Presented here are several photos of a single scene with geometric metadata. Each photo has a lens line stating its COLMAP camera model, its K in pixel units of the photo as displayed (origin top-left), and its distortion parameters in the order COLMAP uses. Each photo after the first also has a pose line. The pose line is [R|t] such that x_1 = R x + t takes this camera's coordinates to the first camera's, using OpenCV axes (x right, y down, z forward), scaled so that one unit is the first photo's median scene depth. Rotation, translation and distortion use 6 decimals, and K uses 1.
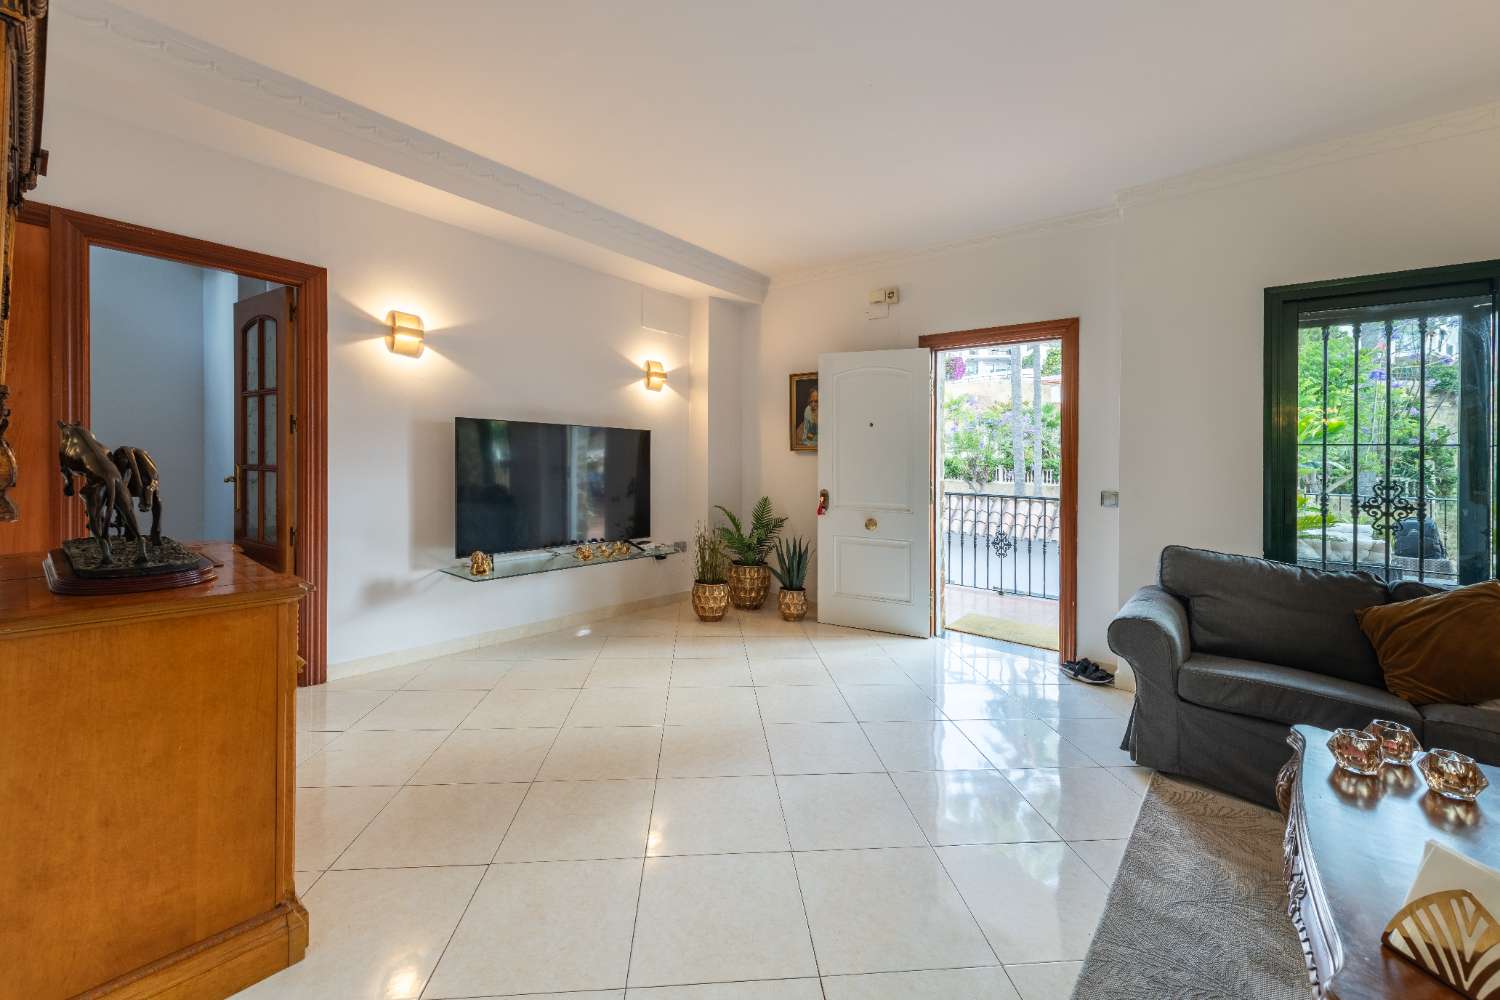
lens RADIAL K [[595.3, 0, 774.6], [0, 595.3, 455.5], [0, 0, 1]] dist [0.013067, -0.004488]
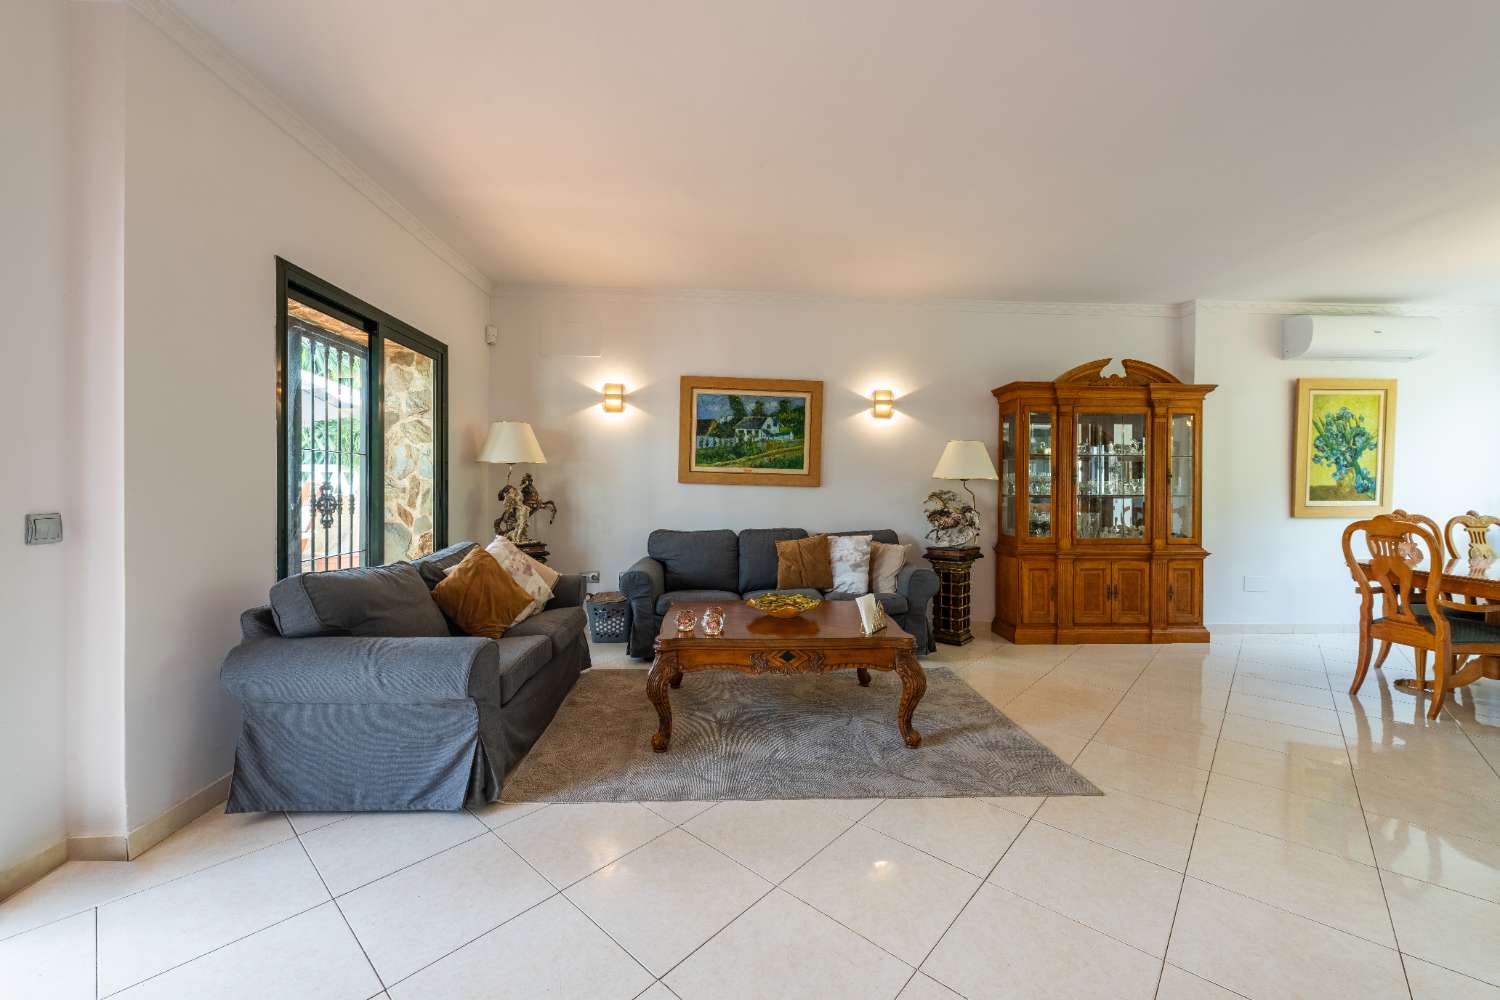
lens RADIAL K [[595.3, 0, 750.0], [0, 595.3, 500.7], [0, 0, 1]] dist [0.013067, -0.004488]
pose [[-0.670328, -0.047957, 0.740514, -0.162005], [-0.034703, 0.998844, 0.033274, 0.011443], [-0.741253, -0.003393, -0.671217, 0.724903]]
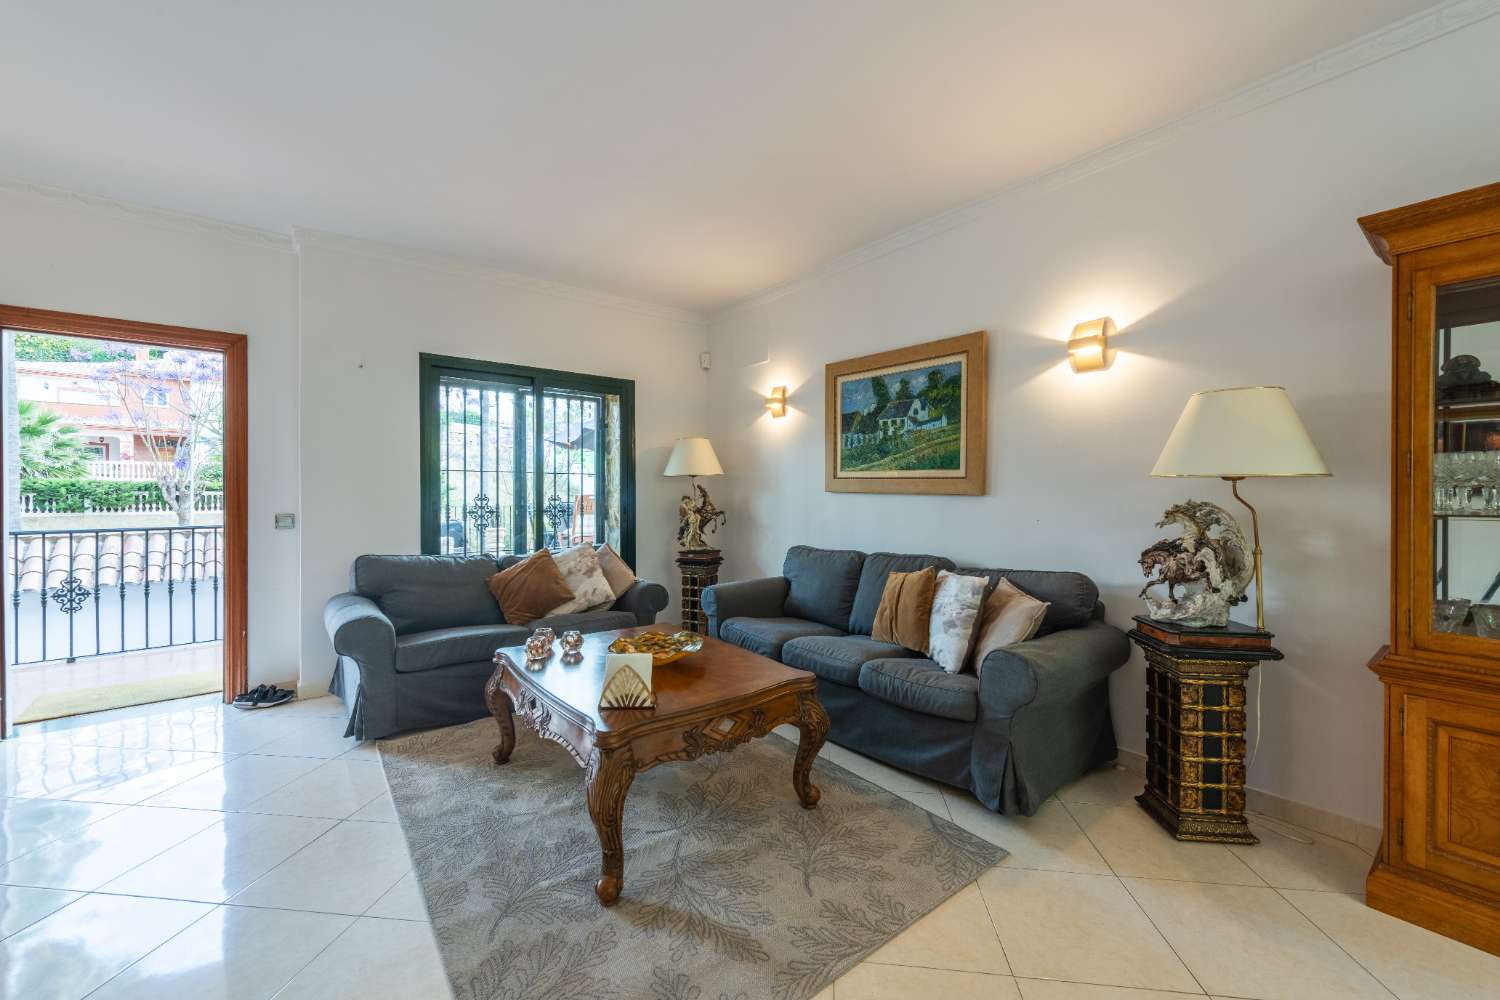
lens RADIAL K [[595.3, 0, 737.7], [0, 595.3, 484.7], [0, 0, 1]] dist [0.013067, -0.004488]
pose [[0.245457, -0.015075, 0.969290, -0.192756], [-0.000668, 0.999876, 0.015719, -0.005290], [-0.969407, -0.004506, 0.245417, -0.001249]]
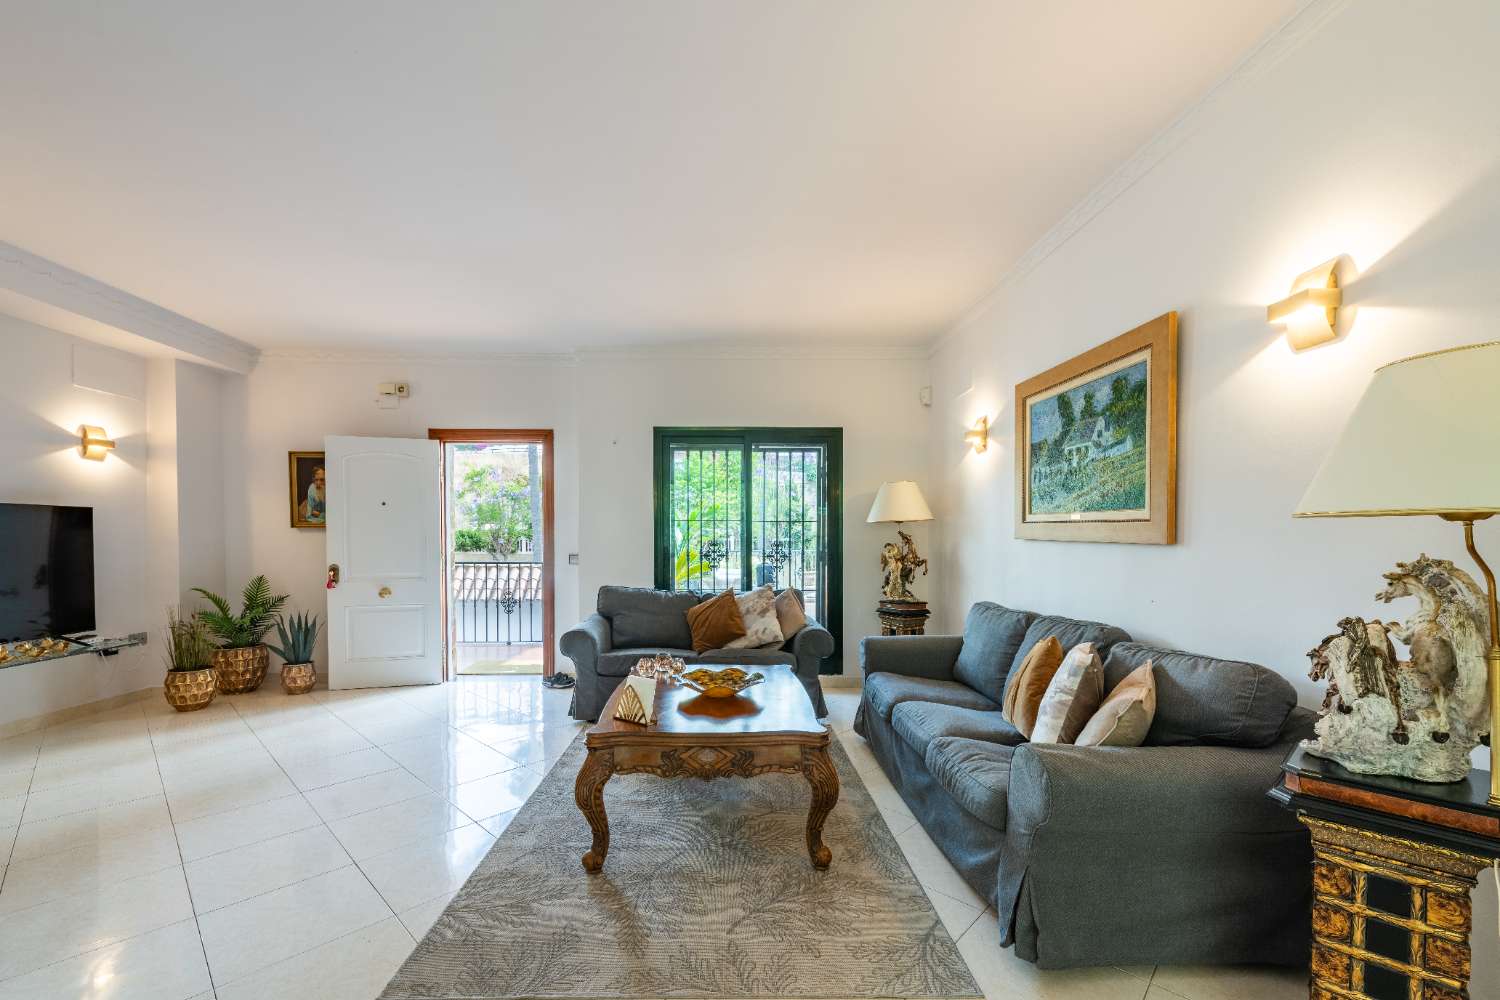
lens RADIAL K [[595.3, 0, 716.8], [0, 595.3, 540.8], [0, 0, 1]] dist [0.013067, -0.004488]
pose [[0.780781, -0.028049, 0.624174, -0.048879], [0.013730, 0.999521, 0.027741, -0.004425], [-0.624653, -0.013089, 0.780793, -0.267164]]
